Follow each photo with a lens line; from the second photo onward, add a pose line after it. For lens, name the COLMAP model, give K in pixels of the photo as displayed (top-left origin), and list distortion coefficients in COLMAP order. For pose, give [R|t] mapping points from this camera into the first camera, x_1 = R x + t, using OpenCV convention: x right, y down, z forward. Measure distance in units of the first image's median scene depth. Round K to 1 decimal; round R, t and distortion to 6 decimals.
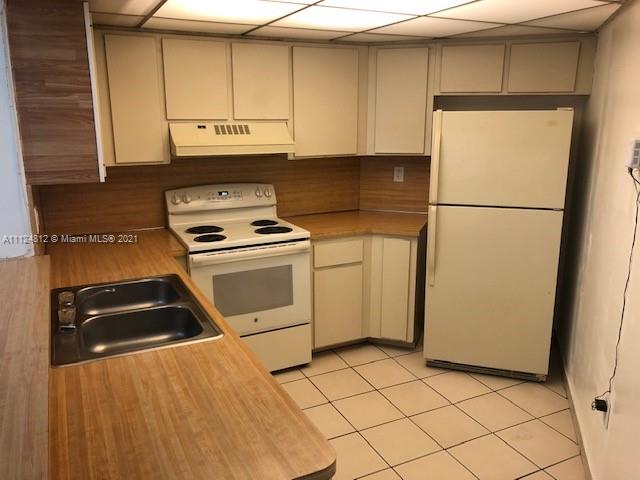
lens RADIAL K [[524.5, 0, 322.5], [0, 524.5, 236.5], [0, 0, 1]] dist [0.013959, -0.003100]
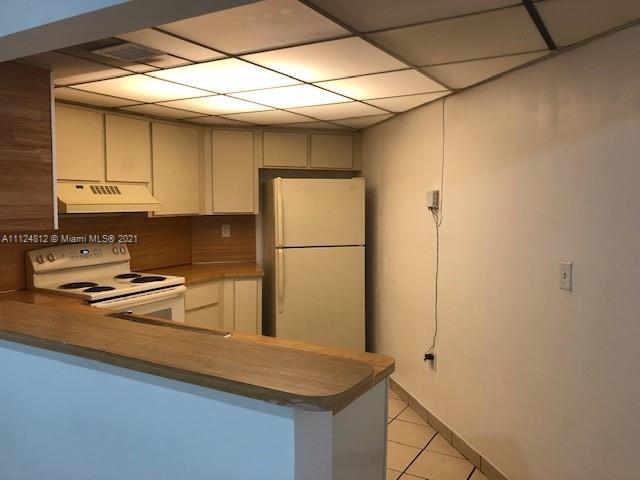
lens RADIAL K [[524.5, 0, 322.5], [0, 524.5, 236.5], [0, 0, 1]] dist [0.013959, -0.003100]
pose [[0.834234, -0.035675, 0.550256, -0.393480], [0.118995, 0.986039, -0.116479, 0.071303], [-0.538418, 0.162649, 0.826832, -0.129424]]
